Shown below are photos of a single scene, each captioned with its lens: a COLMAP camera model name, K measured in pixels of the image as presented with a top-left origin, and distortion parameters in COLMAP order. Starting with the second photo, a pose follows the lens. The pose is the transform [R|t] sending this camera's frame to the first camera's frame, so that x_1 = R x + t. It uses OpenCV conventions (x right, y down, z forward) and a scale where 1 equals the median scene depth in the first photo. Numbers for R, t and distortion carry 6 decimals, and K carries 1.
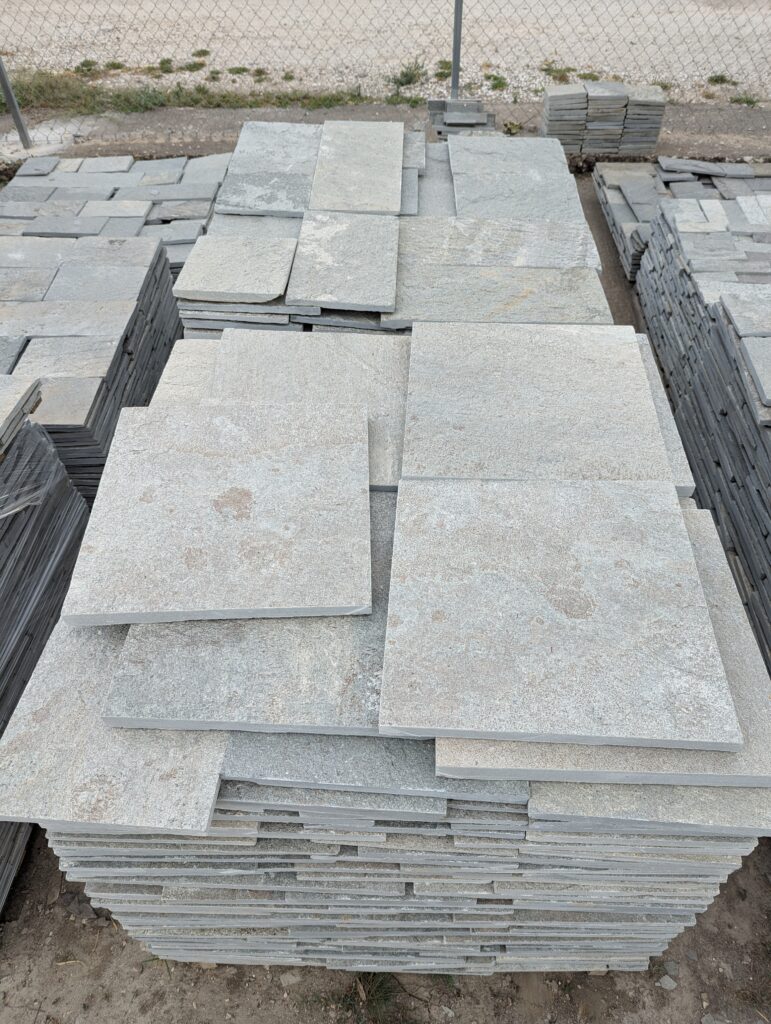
lens RADIAL K [[724.3, 0, 385.1], [0, 724.3, 512.5], [0, 0, 1]] dist [0.041181, -0.037241]
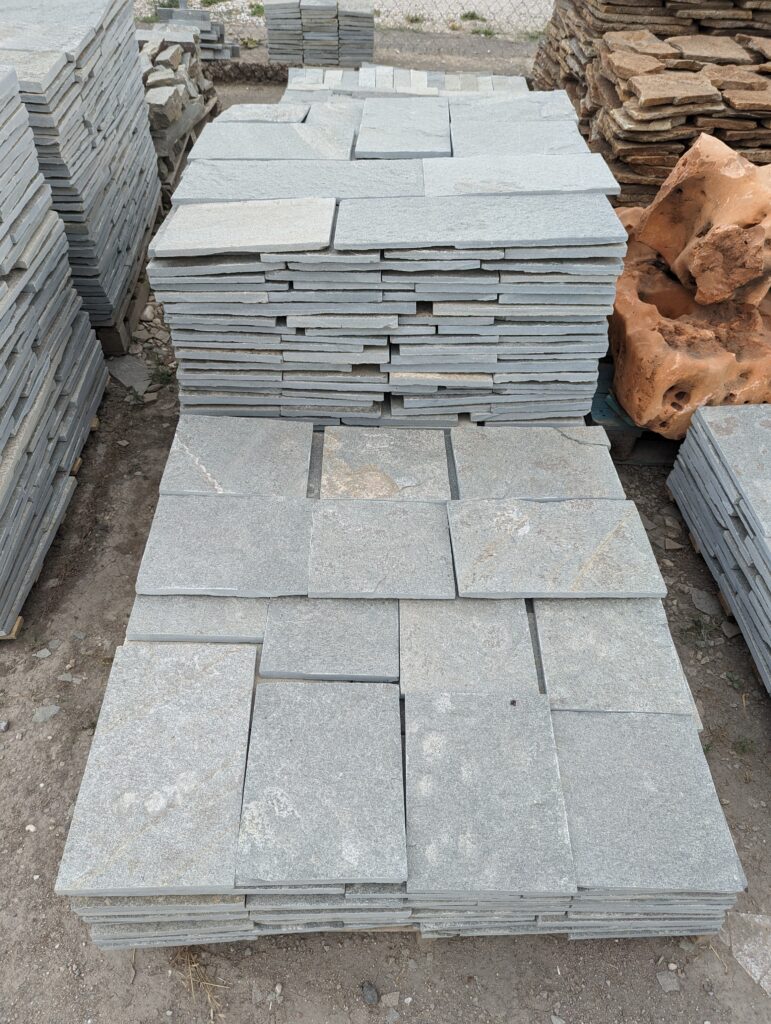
lens RADIAL K [[724.3, 0, 386.1], [0, 724.3, 511.4], [0, 0, 1]] dist [0.041181, -0.037241]
pose [[0.998810, -0.000911, 0.048754, 0.339108], [0.001924, 0.999783, -0.020748, 0.181151], [-0.048725, 0.020818, 0.998595, -0.050570]]
